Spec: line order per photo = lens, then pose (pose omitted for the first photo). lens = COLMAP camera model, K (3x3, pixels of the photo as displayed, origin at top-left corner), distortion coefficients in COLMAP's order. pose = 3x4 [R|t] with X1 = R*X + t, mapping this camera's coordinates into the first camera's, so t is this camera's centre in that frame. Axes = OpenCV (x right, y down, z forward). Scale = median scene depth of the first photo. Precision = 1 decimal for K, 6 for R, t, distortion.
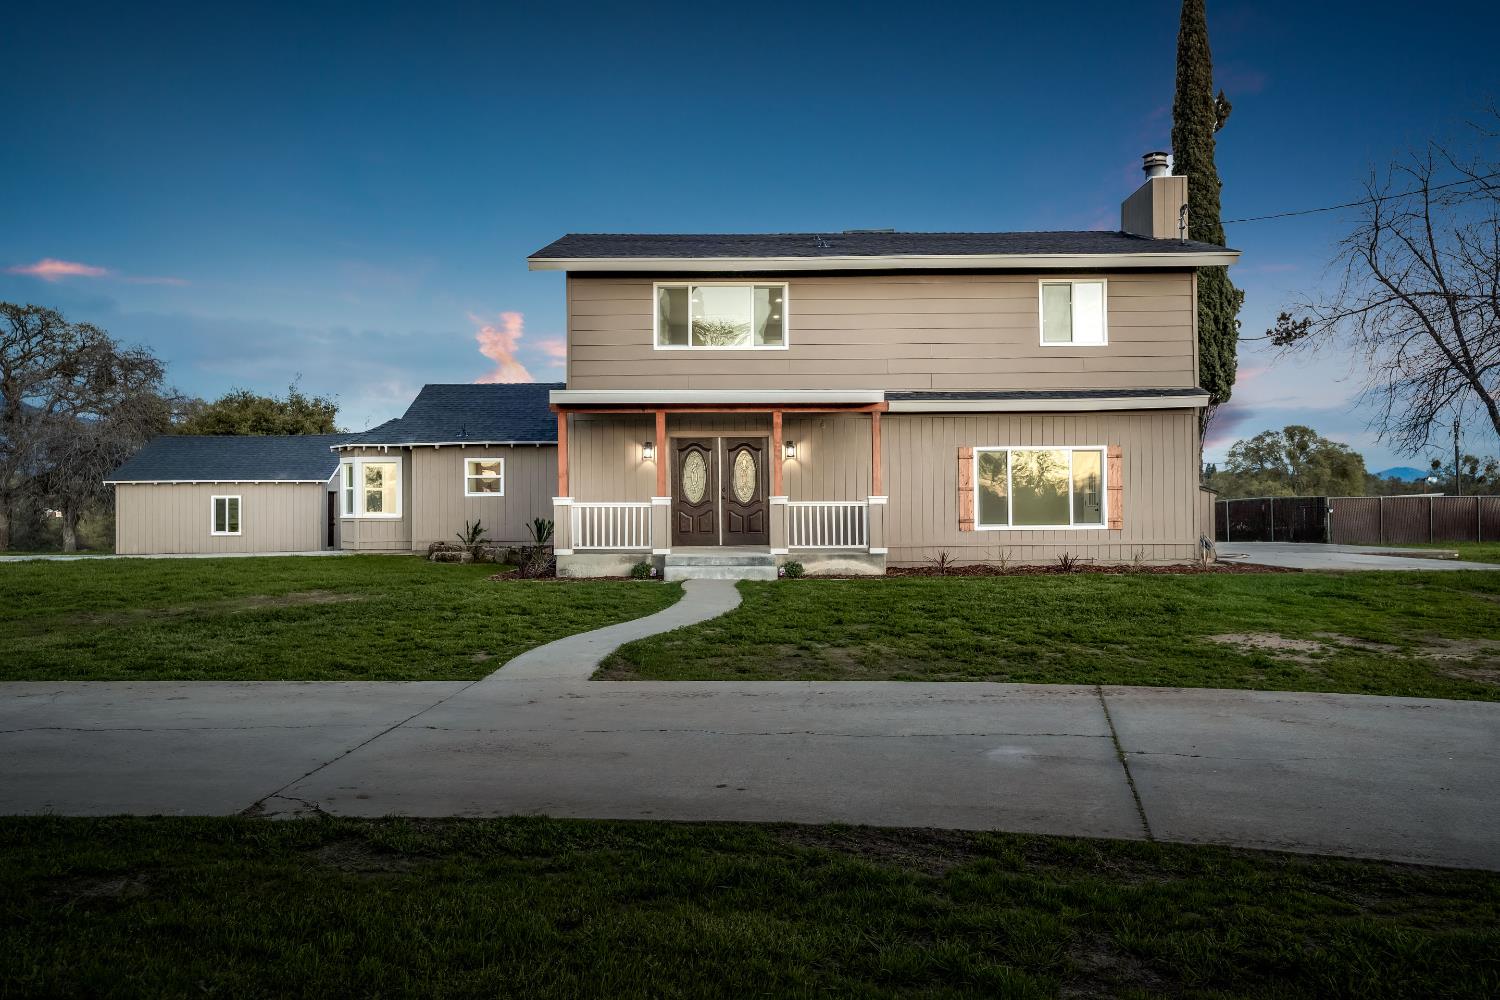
lens RADIAL K [[1095.1, 0, 765.2], [0, 1095.1, 502.3], [0, 0, 1]] dist [0.004065, 0.001292]
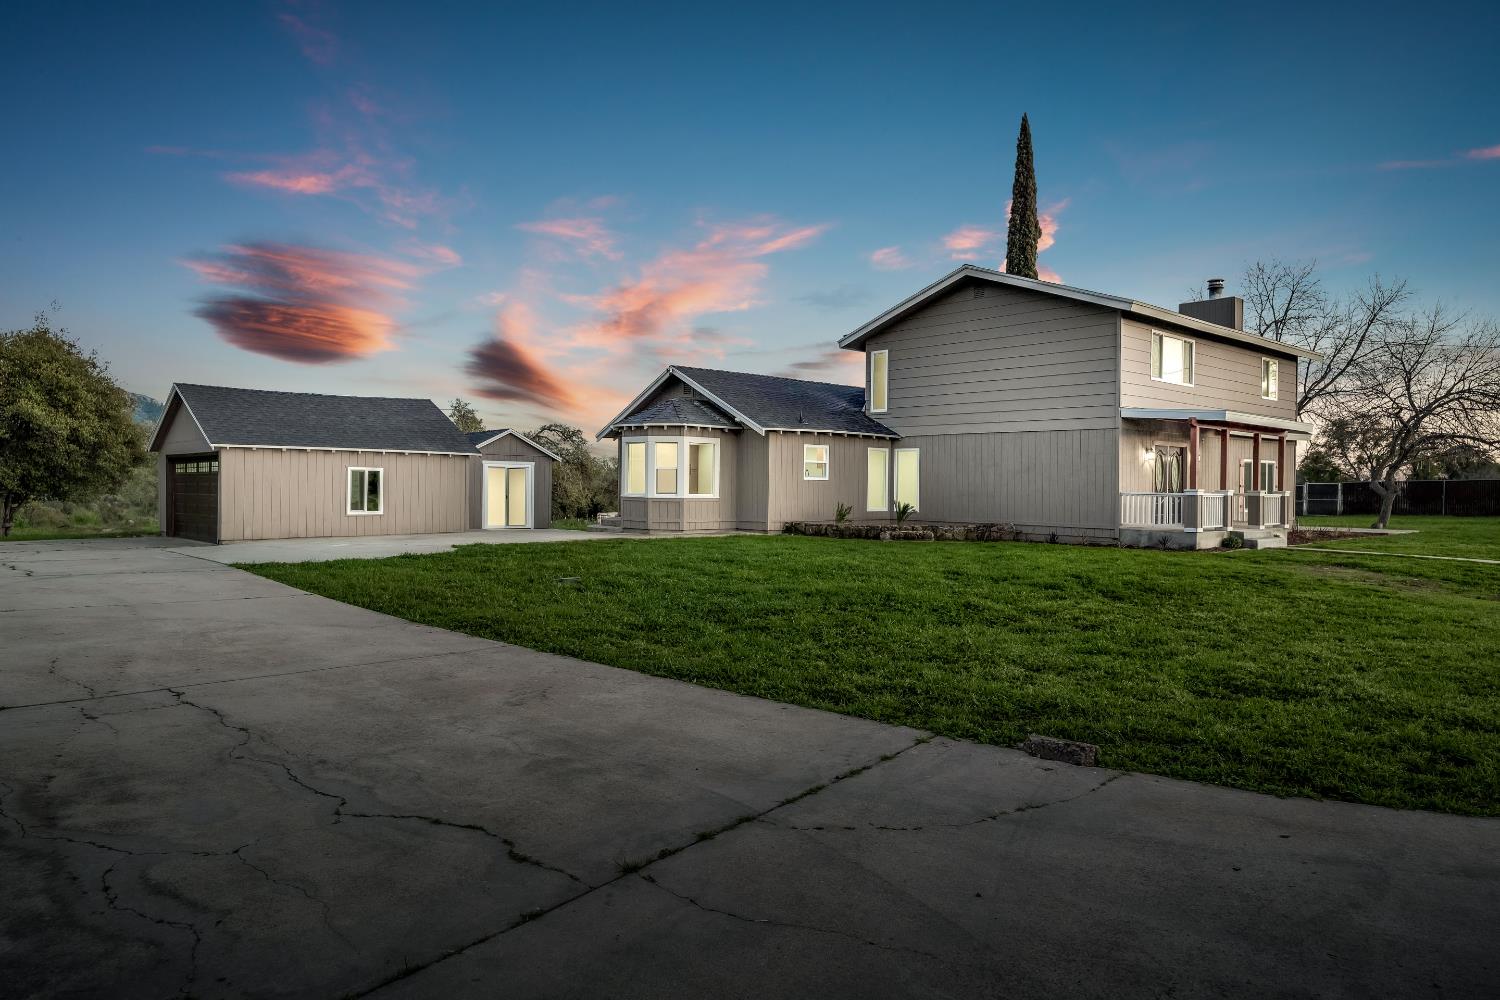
lens RADIAL K [[937.1, 0, 750.0], [0, 937.1, 500.0], [0, 0, 1]] dist [0.000696, 0.000140]
pose [[0.746544, 0.002641, 0.665330, -1.302753], [-0.021507, 0.999565, 0.020165, -0.003369], [-0.664988, -0.029363, 0.746277, 0.483554]]
